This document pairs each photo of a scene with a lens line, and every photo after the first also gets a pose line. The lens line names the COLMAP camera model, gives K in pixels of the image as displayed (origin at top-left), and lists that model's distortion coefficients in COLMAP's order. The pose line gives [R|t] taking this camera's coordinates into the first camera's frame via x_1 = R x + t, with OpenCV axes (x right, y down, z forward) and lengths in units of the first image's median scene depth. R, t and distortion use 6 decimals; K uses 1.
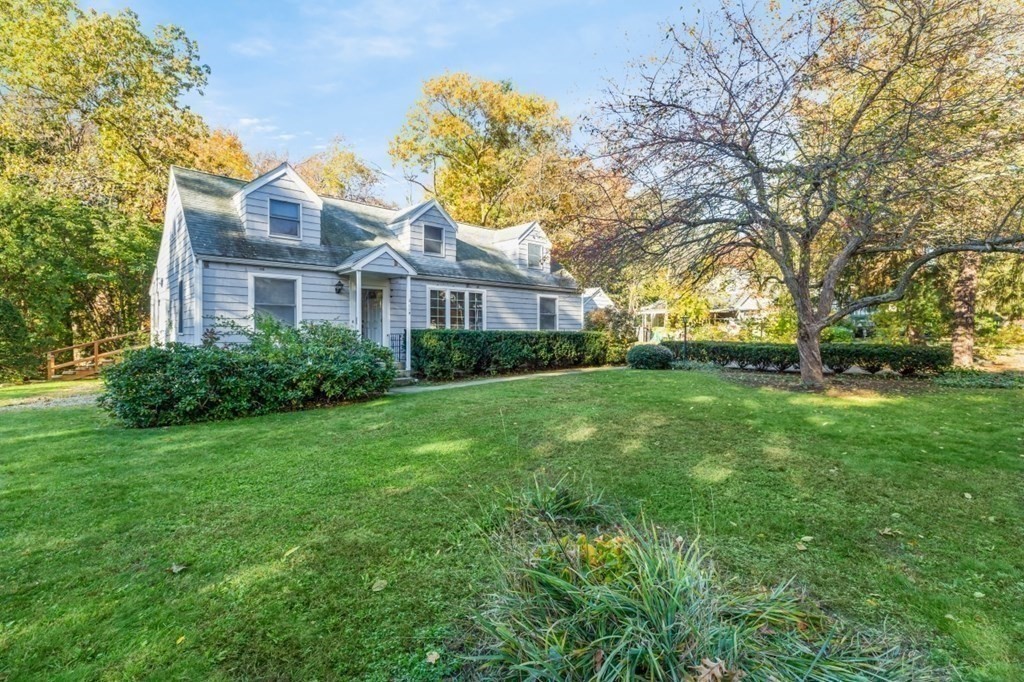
lens RADIAL K [[459.0, 0, 514.5], [0, 459.0, 327.8], [0, 0, 1]] dist [0.004859, 0.000047]
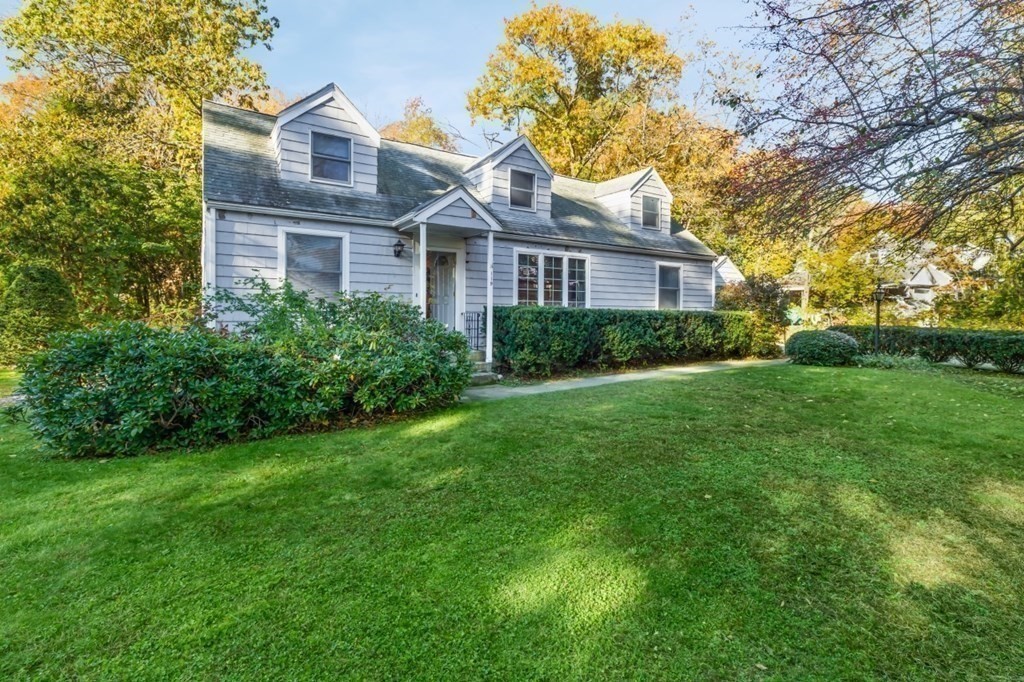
lens RADIAL K [[459.0, 0, 514.5], [0, 459.0, 327.8], [0, 0, 1]] dist [0.004859, 0.000047]
pose [[0.985765, 0.013603, -0.167578, -0.062354], [-0.006465, 0.999051, 0.043067, 0.005494], [0.168005, -0.041371, 0.984918, 0.255861]]
